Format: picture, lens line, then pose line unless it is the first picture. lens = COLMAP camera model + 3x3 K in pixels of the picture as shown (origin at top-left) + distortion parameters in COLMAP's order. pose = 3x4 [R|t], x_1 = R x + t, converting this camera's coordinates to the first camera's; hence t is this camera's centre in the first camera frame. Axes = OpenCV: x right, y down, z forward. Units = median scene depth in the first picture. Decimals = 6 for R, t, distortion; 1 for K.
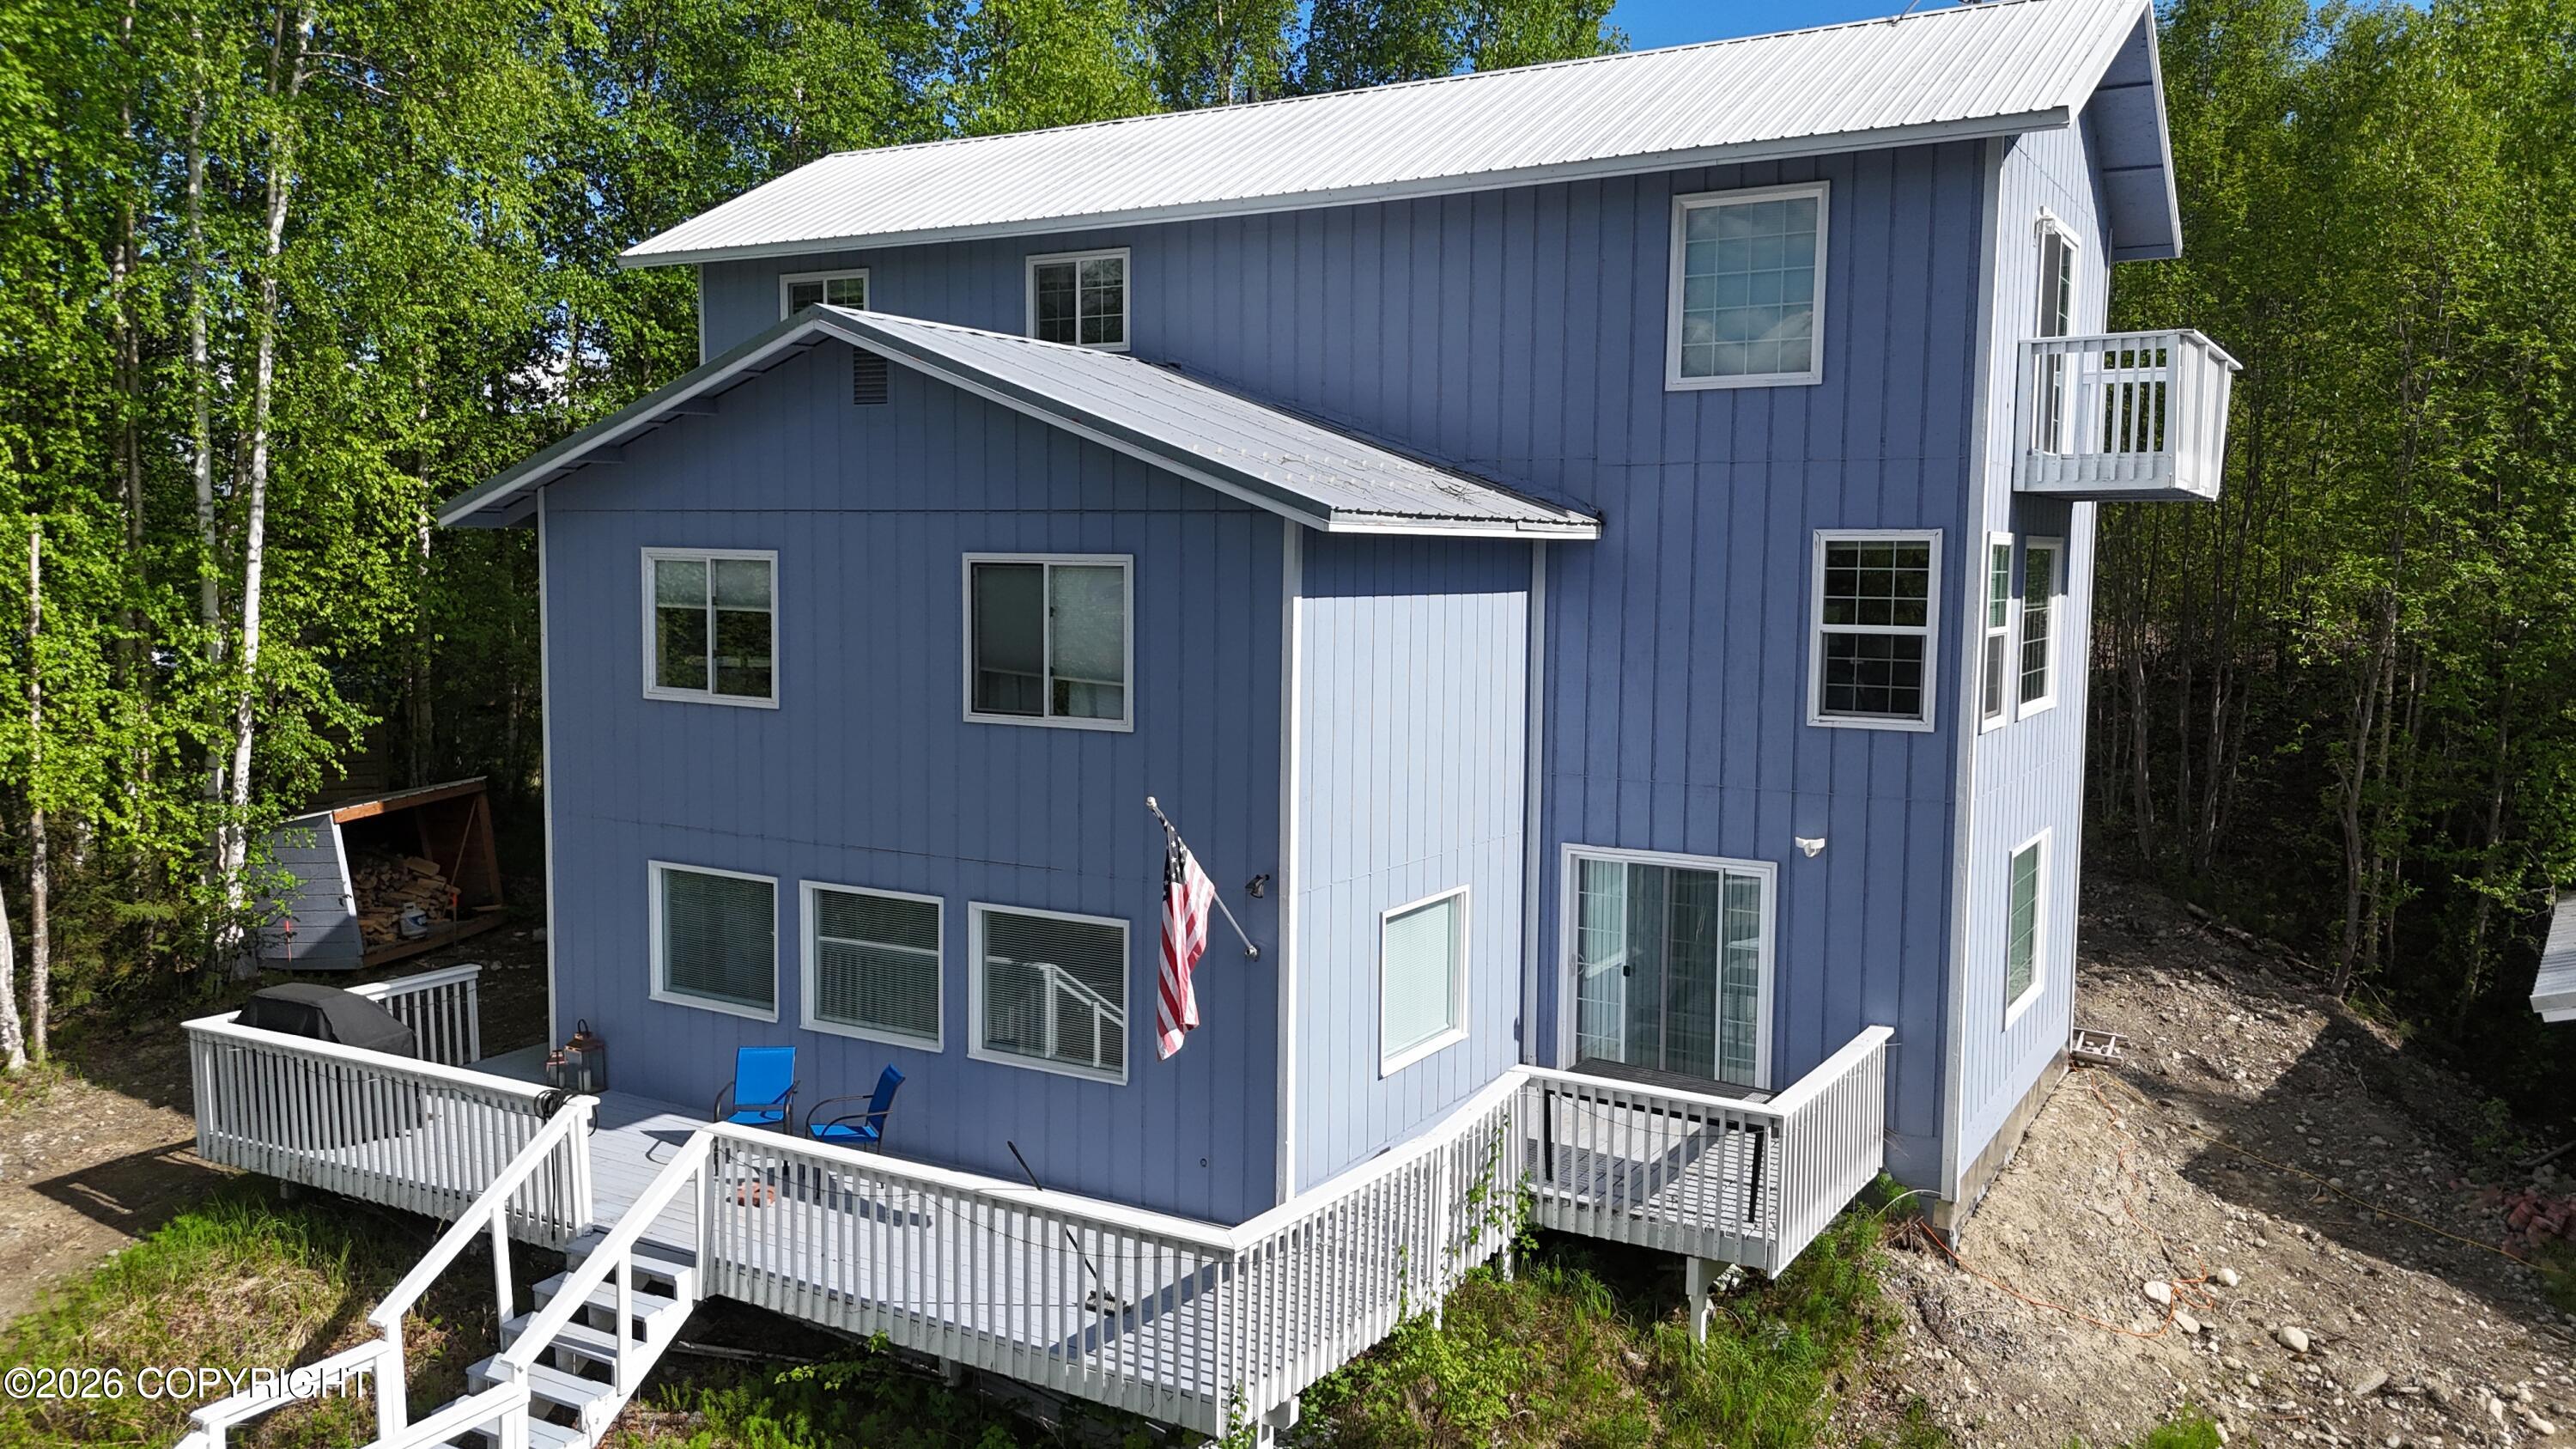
lens RADIAL K [[1892.0, 0, 1279.3], [0, 1892.0, 720.5], [0, 0, 1]] dist [0.071448, -0.069861]
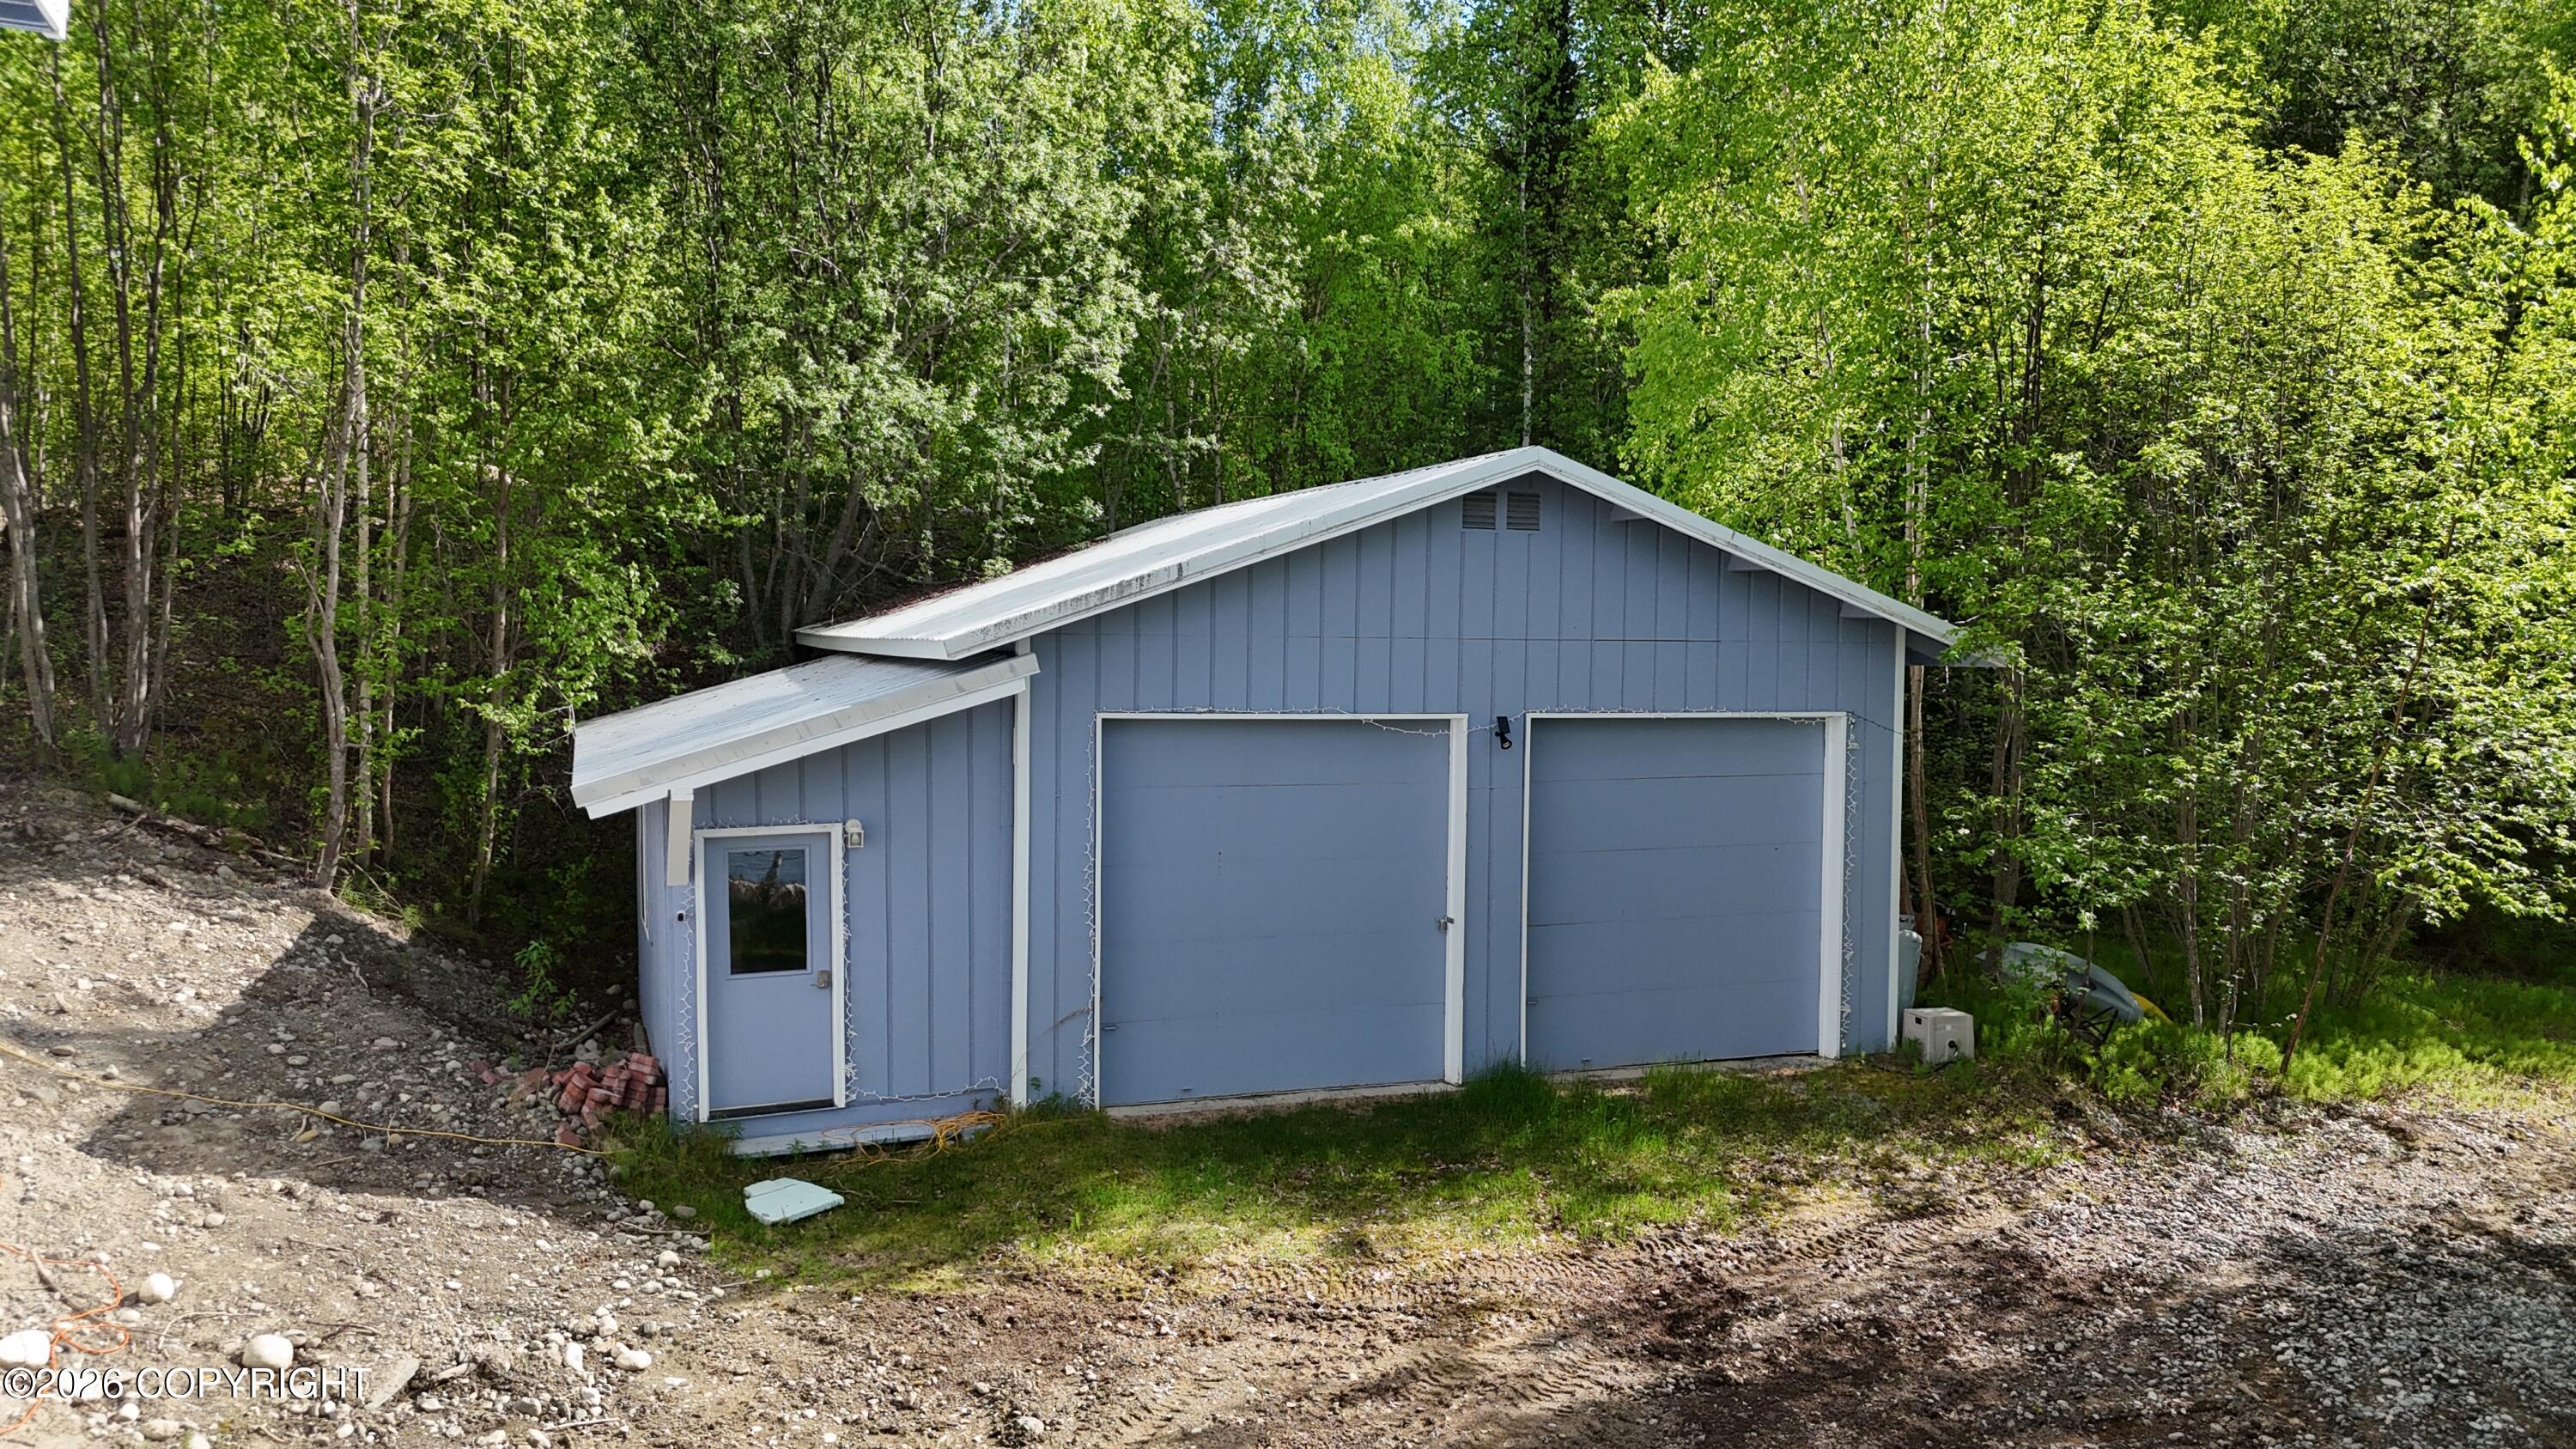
lens RADIAL K [[1892.0, 0, 1278.0], [0, 1892.0, 723.0], [0, 0, 1]] dist [0.071448, -0.069861]
pose [[0.569143, -0.043866, 0.821068, 0.211858], [0.060193, 0.998119, 0.011600, 0.130855], [-0.820032, 0.042820, 0.570713, 0.372021]]
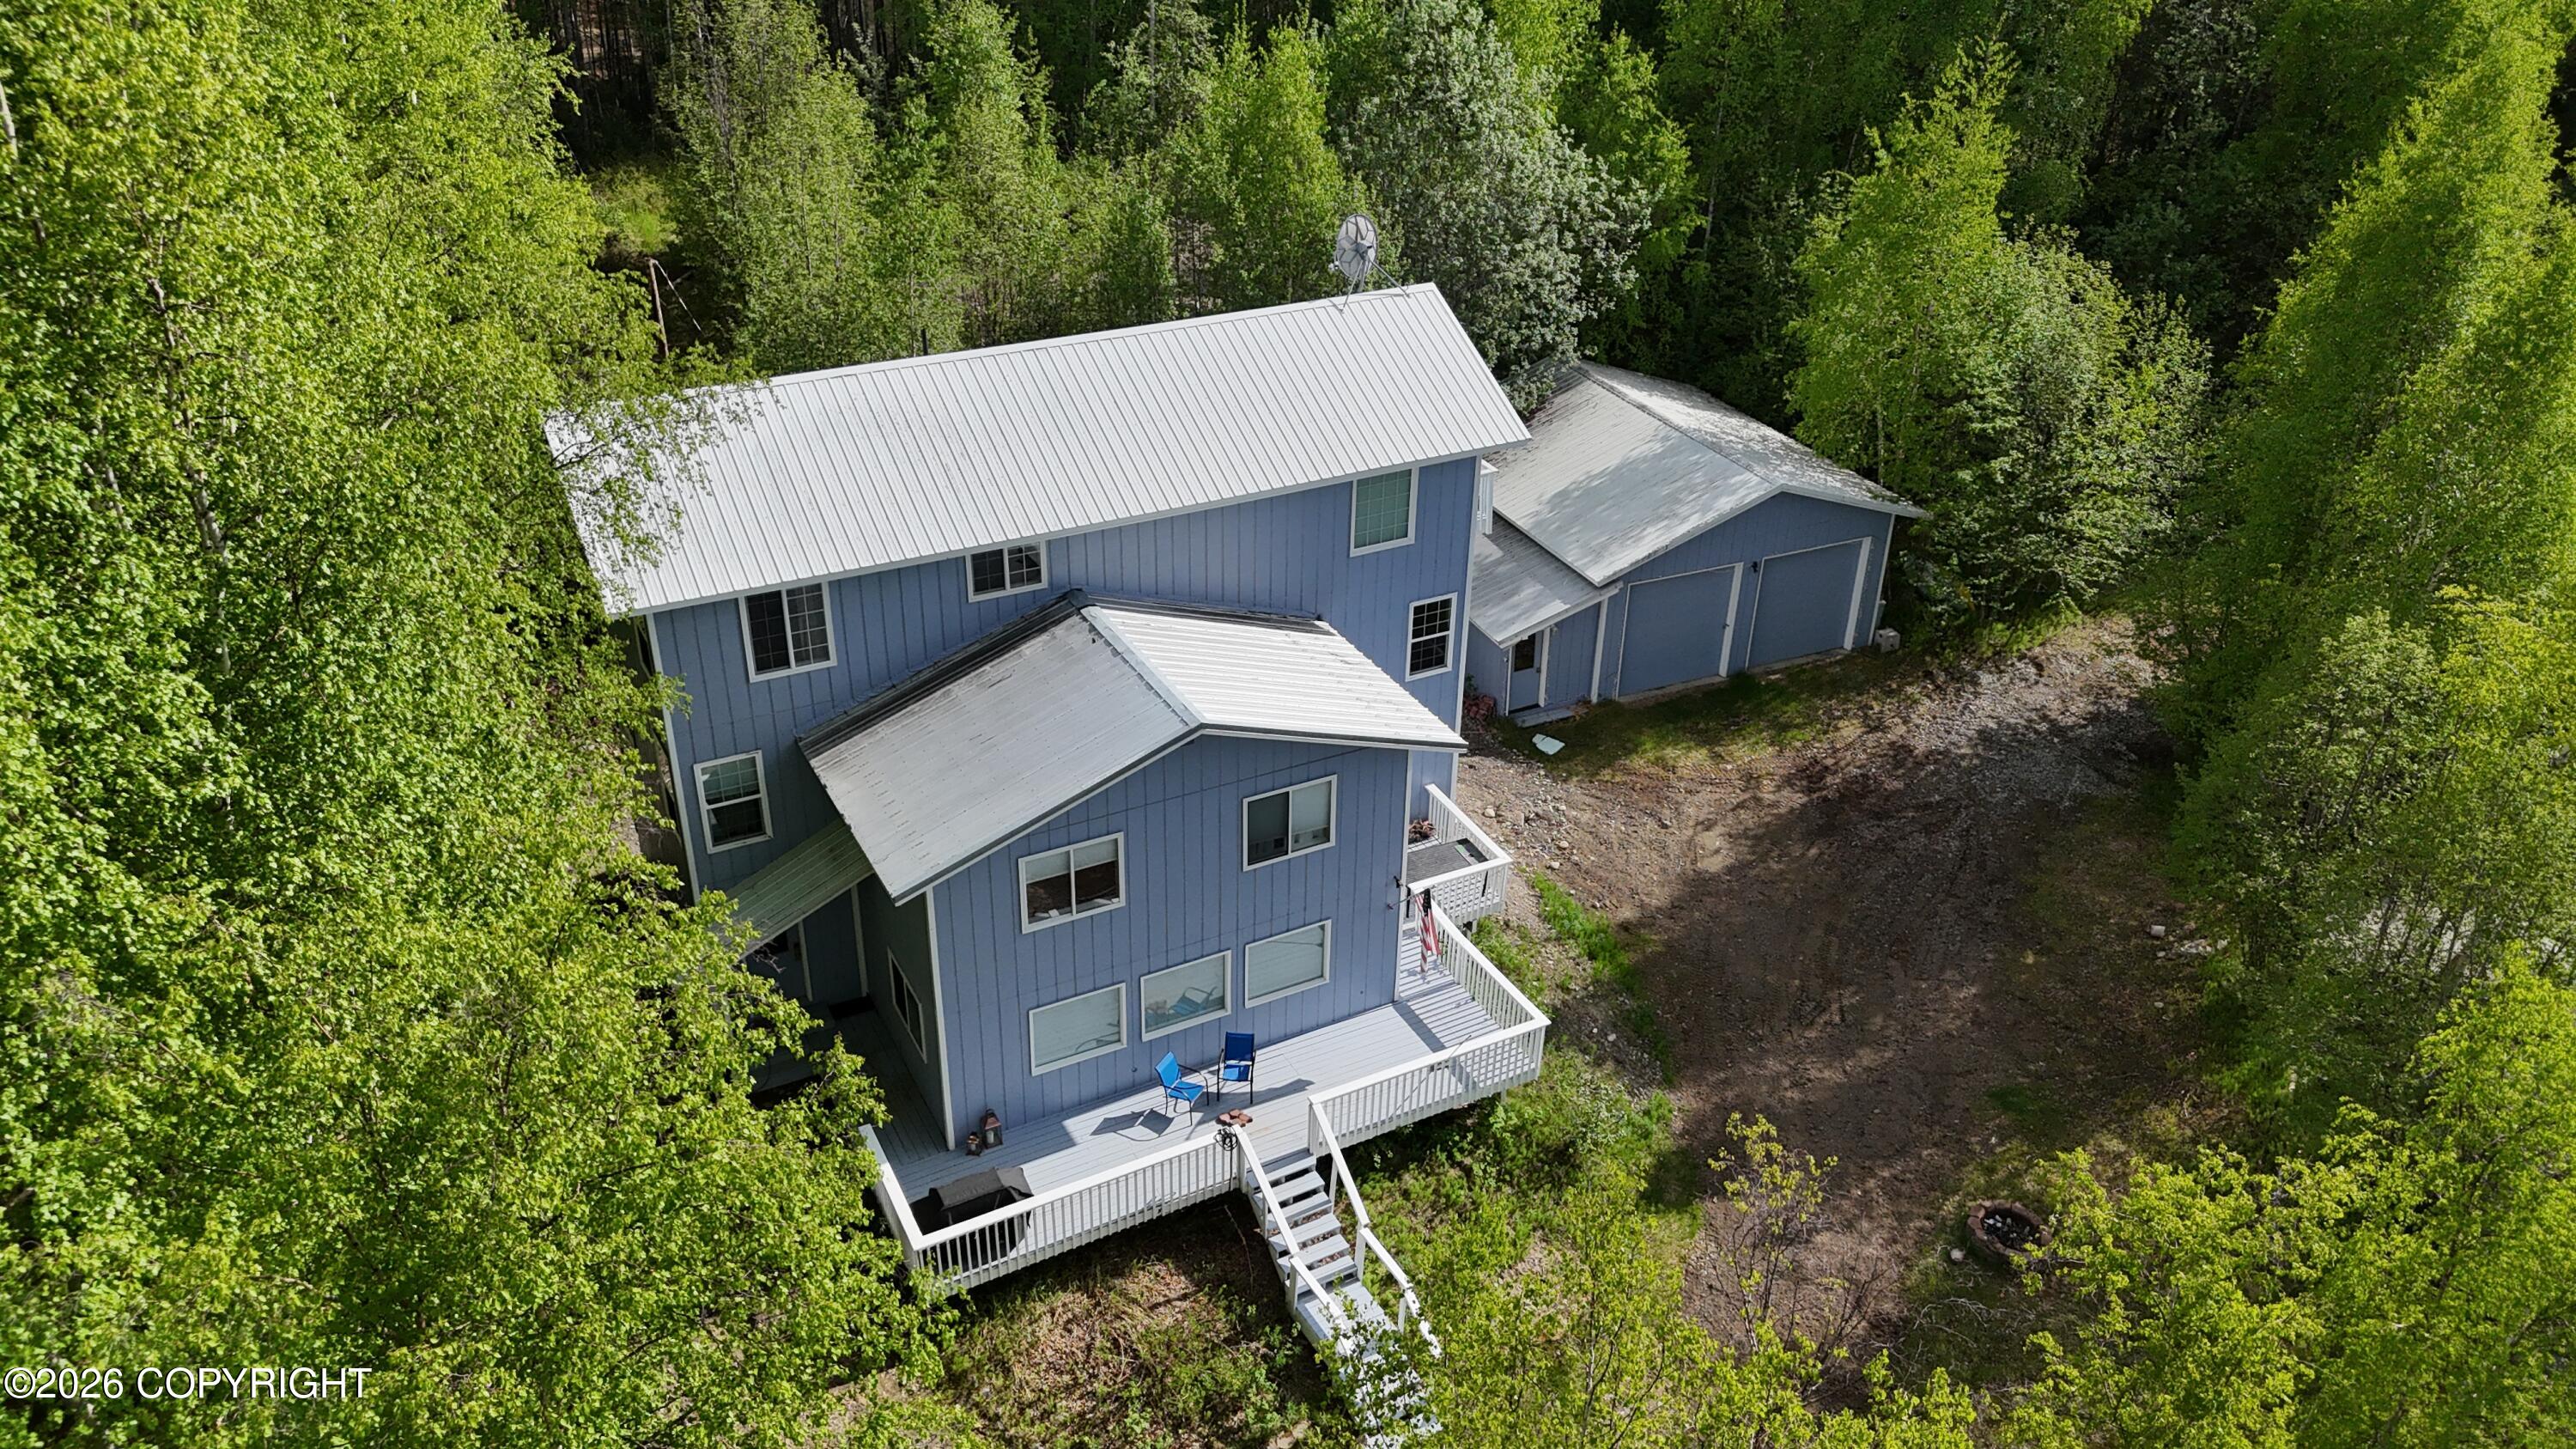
lens RADIAL K [[1892.0, 0, 1276.2], [0, 1892.0, 716.8], [0, 0, 1]] dist [0.071448, -0.069861]
pose [[0.518709, -0.427020, 0.740672, -1.380527], [0.064793, 0.883476, 0.463974, -0.944731], [-0.852492, -0.192677, 0.485935, 0.044240]]
